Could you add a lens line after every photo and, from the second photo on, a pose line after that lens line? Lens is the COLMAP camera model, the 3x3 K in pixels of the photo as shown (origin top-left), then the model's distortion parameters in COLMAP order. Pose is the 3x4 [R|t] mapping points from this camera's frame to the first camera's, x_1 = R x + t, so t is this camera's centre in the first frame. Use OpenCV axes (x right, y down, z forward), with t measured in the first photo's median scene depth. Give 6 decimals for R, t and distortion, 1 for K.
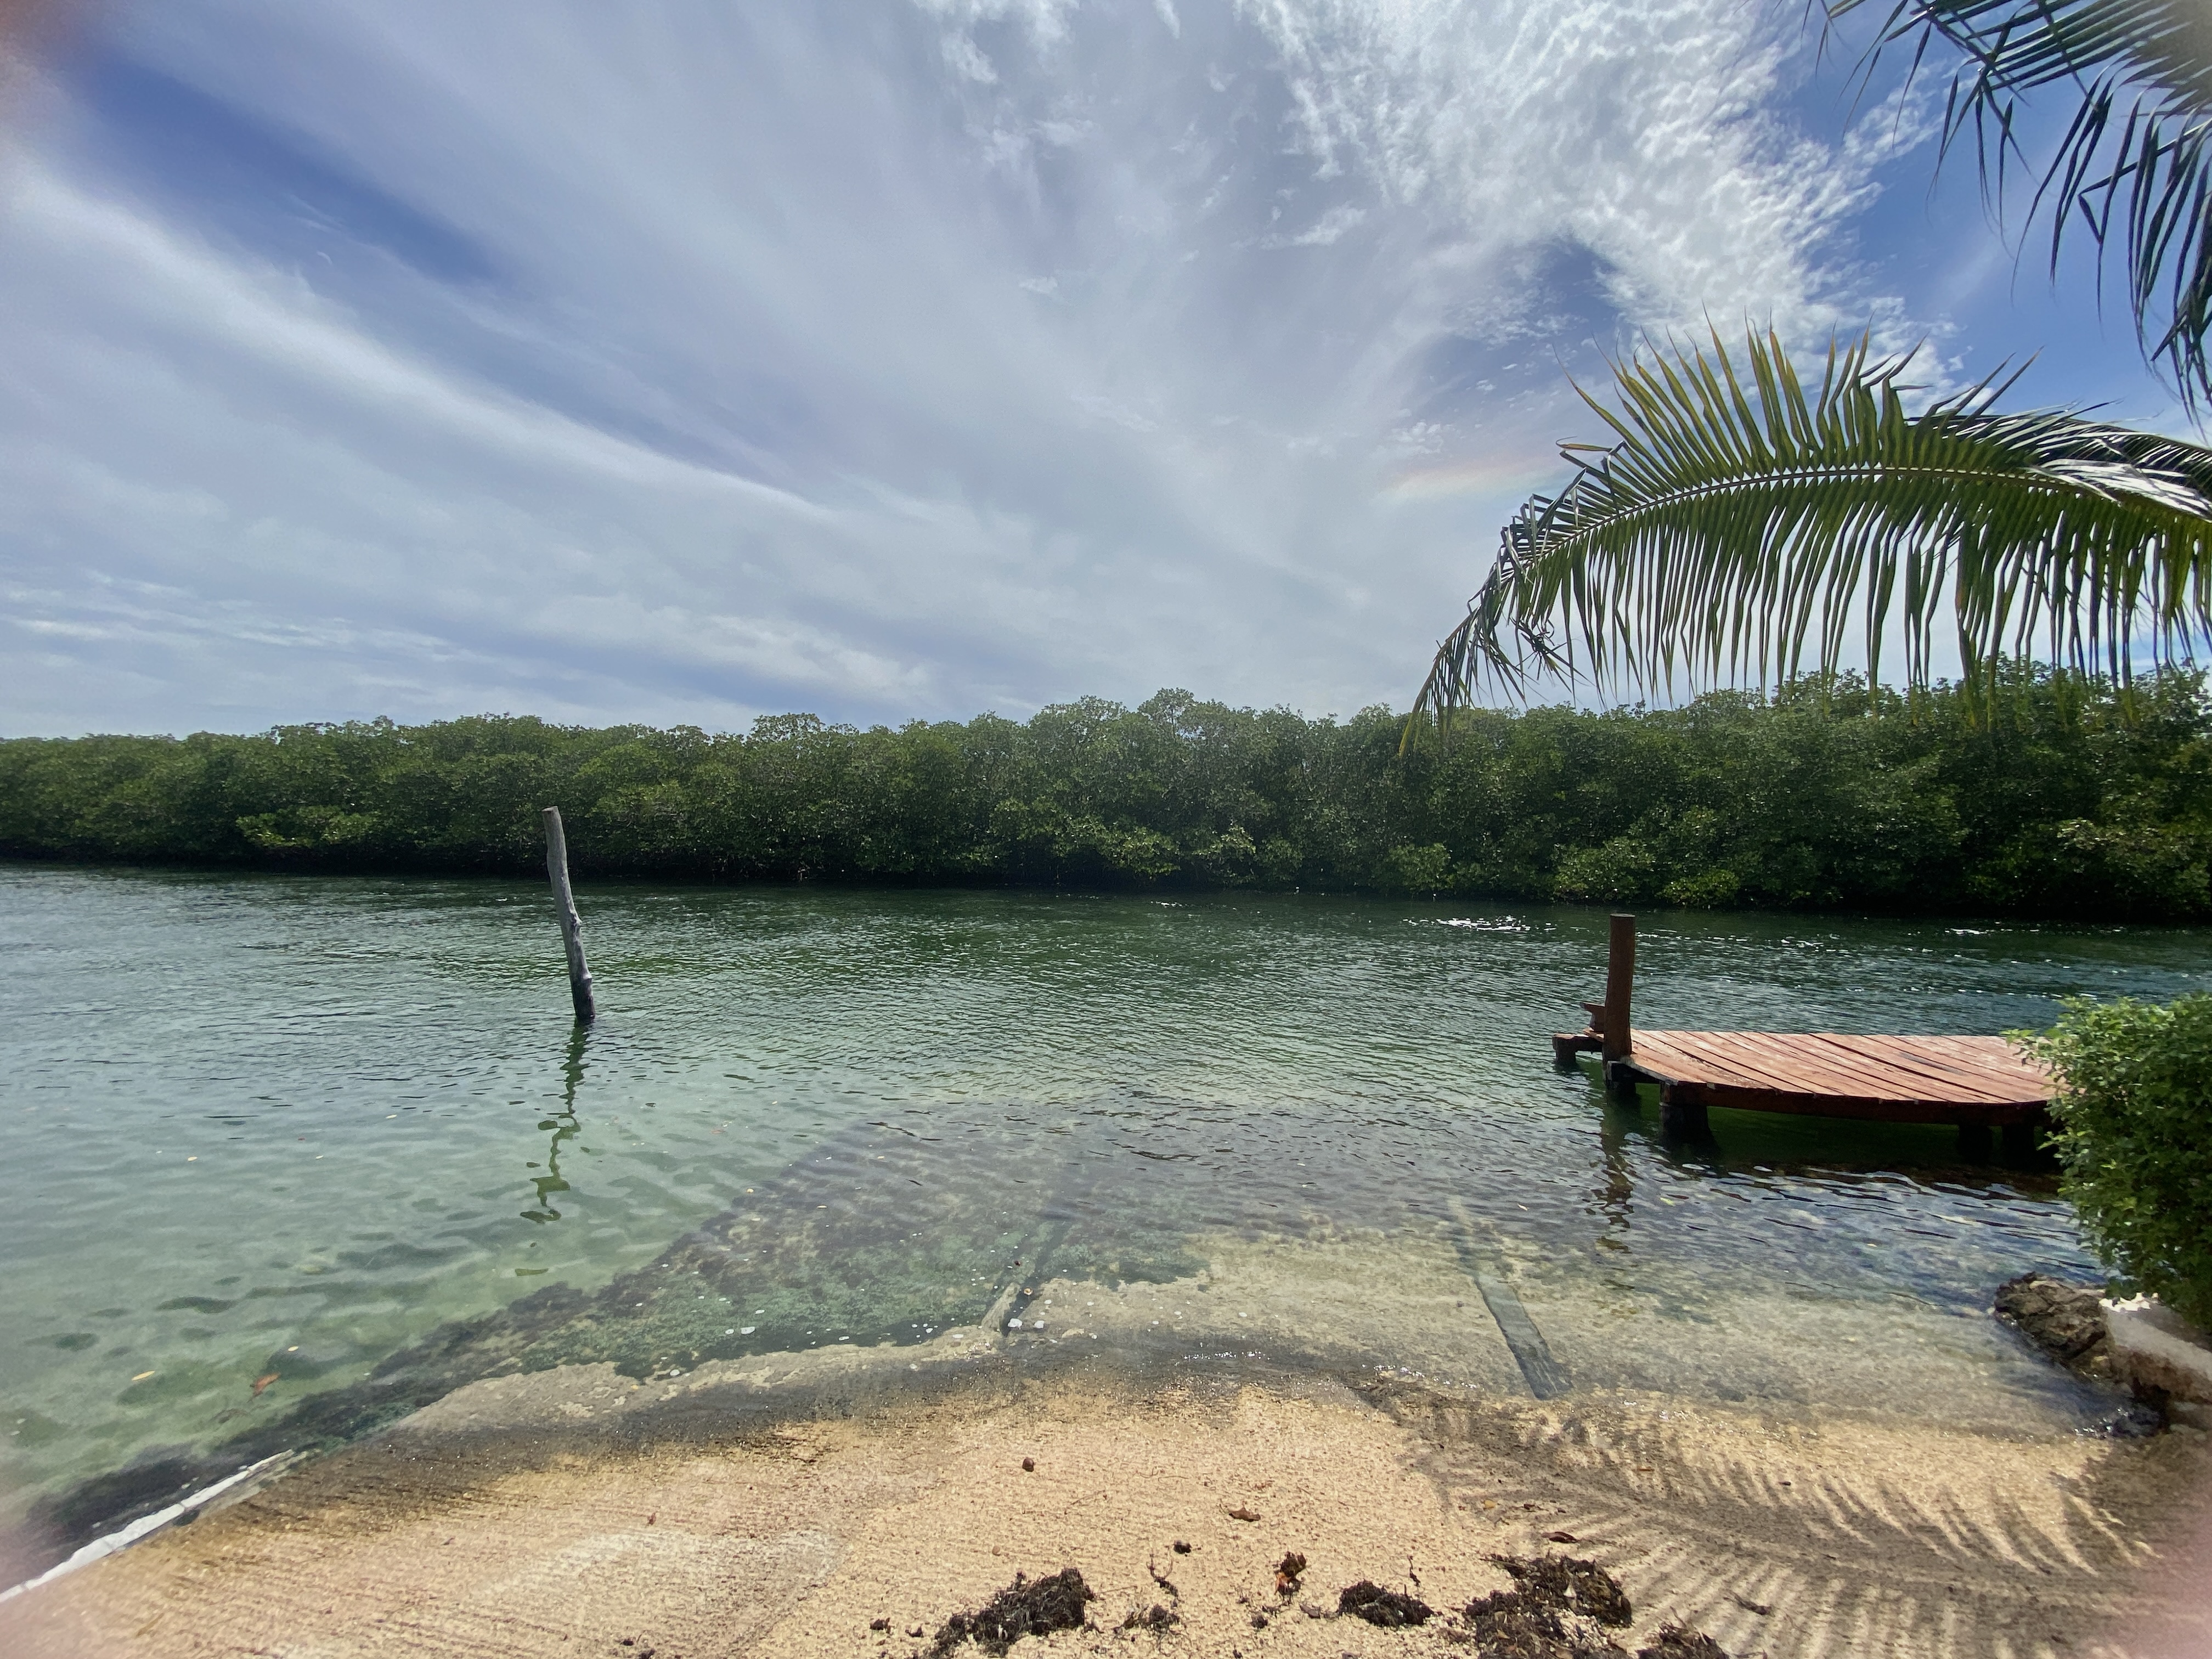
lens RADIAL K [[875.2, 0, 1106.0], [0, 875.2, 829.5], [0, 0, 1]] dist [0.024270, -0.016914]
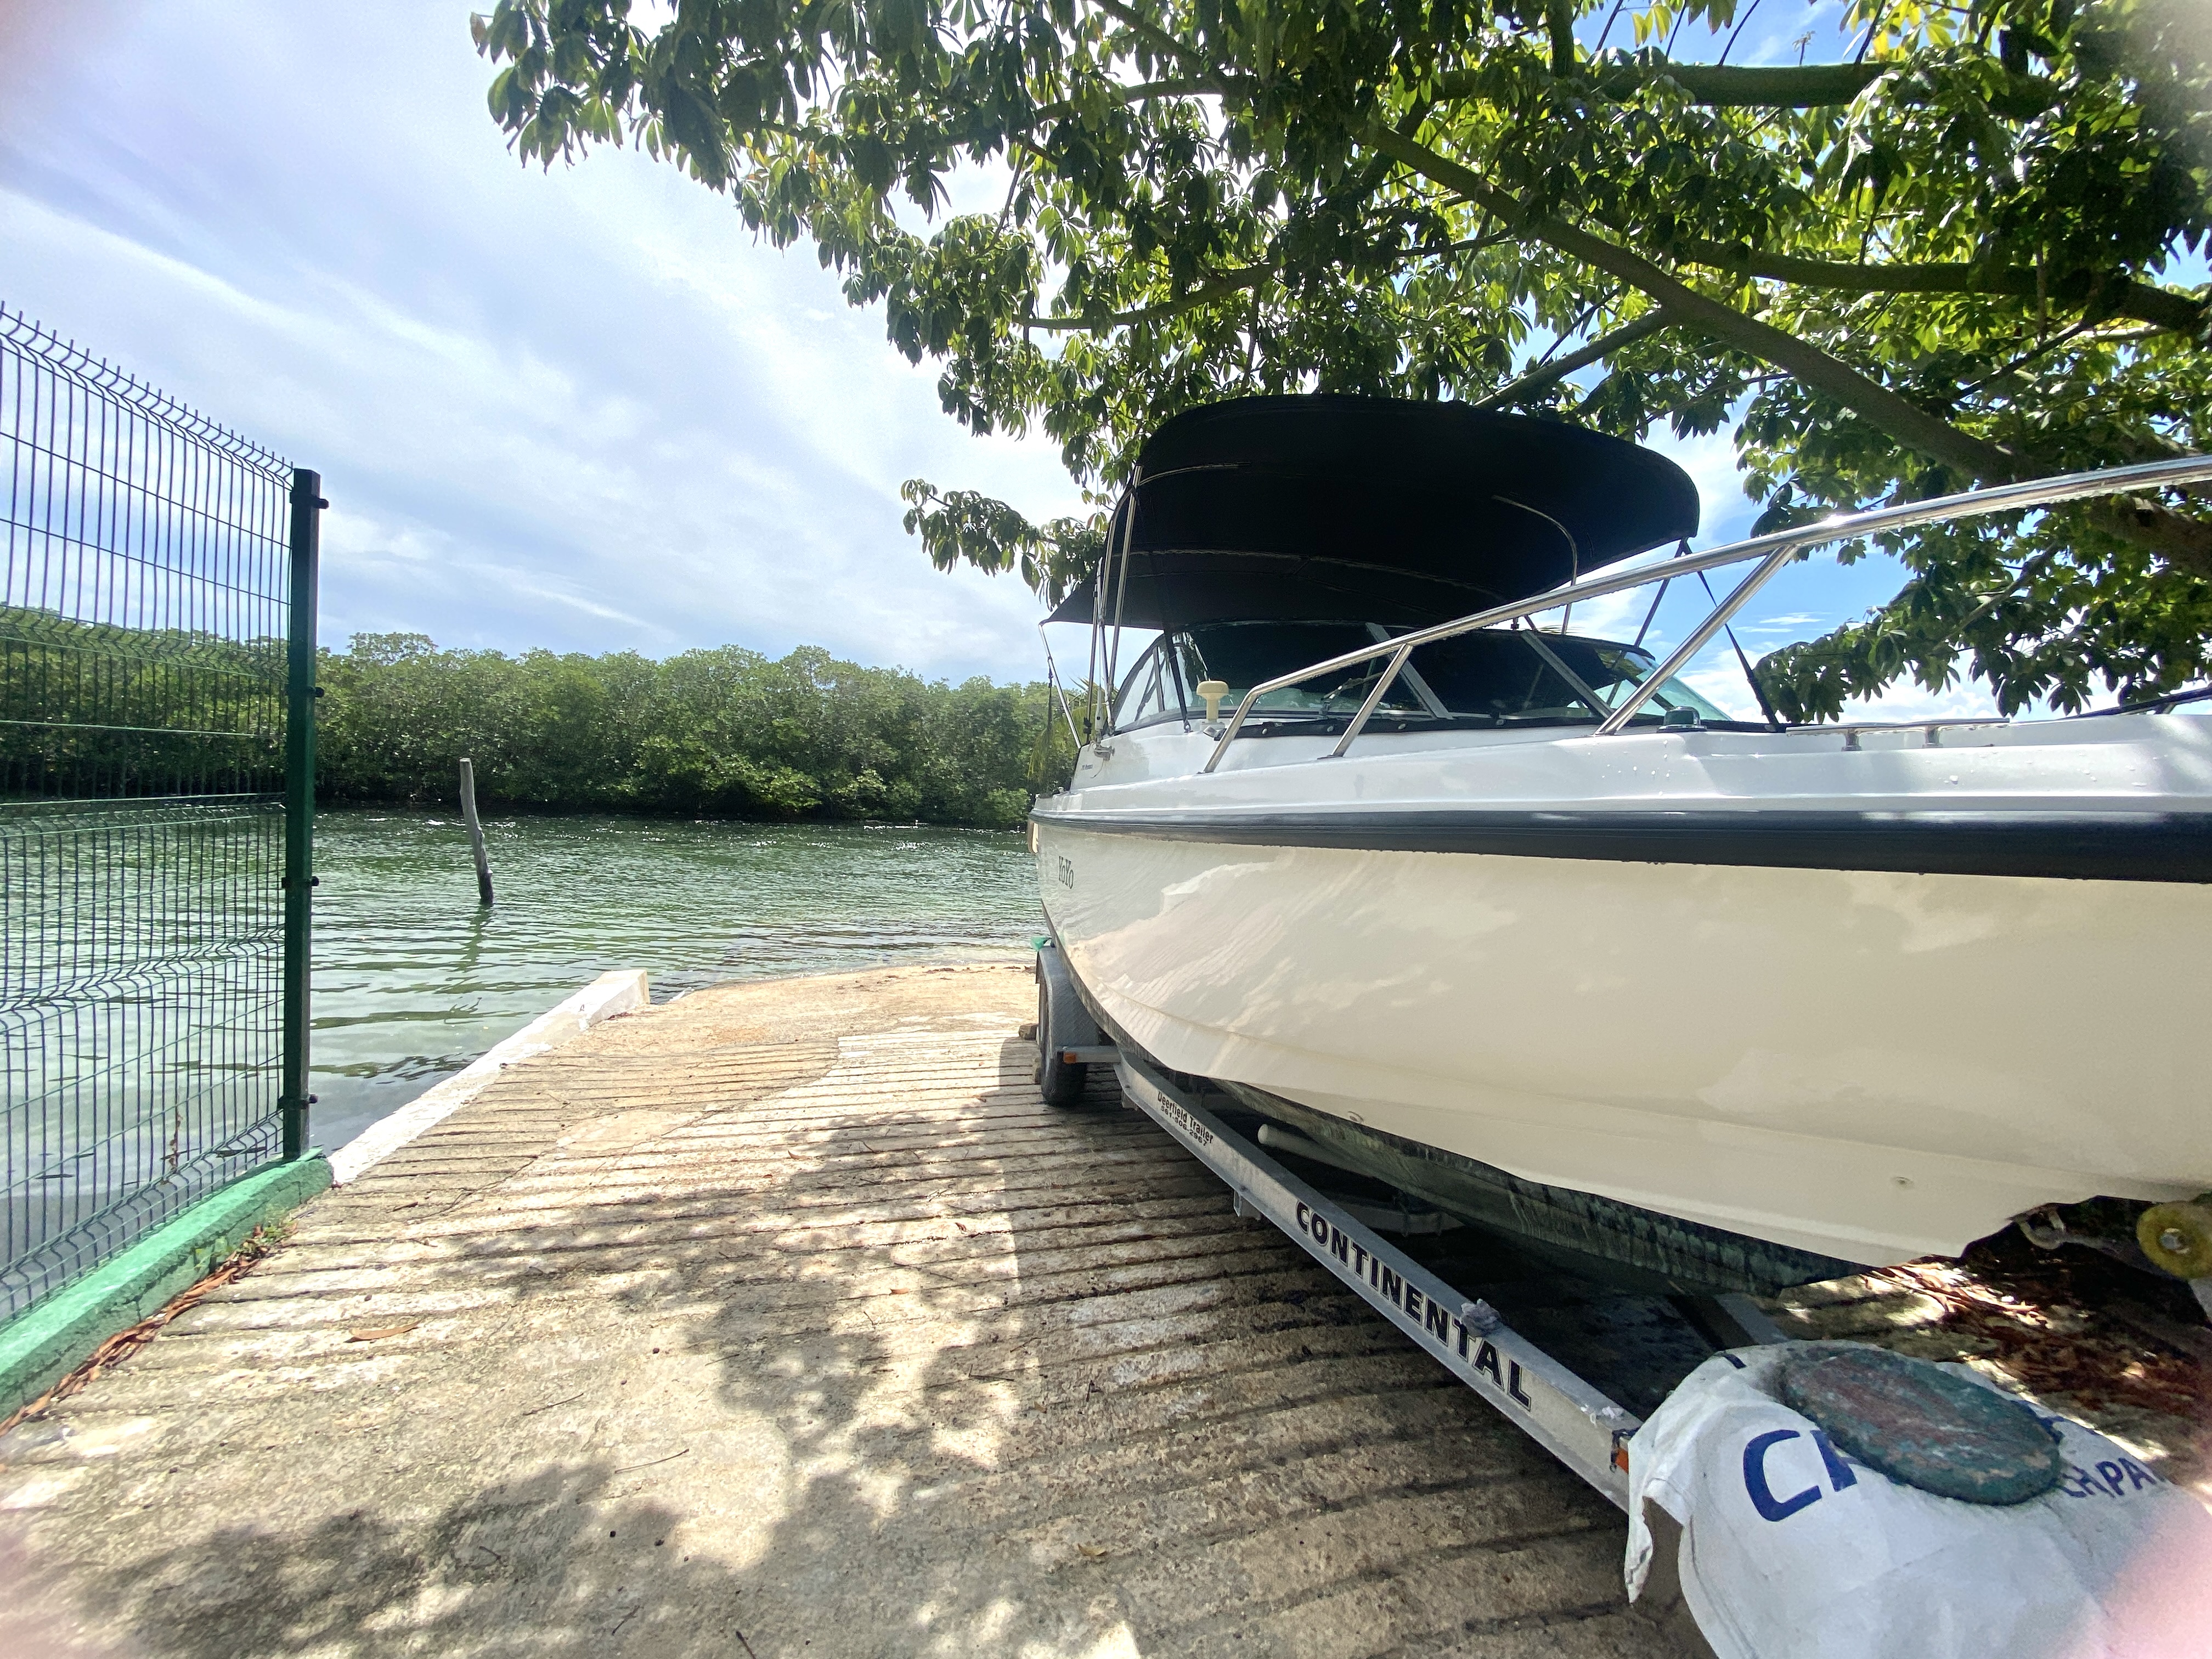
lens RADIAL K [[875.2, 0, 1106.0], [0, 875.2, 829.5], [0, 0, 1]] dist [0.024270, -0.016914]
pose [[0.897649, 0.009432, 0.440610, -0.089776], [-0.043002, 0.996875, 0.066267, -0.015212], [-0.438608, -0.078431, 0.895250, -0.240865]]
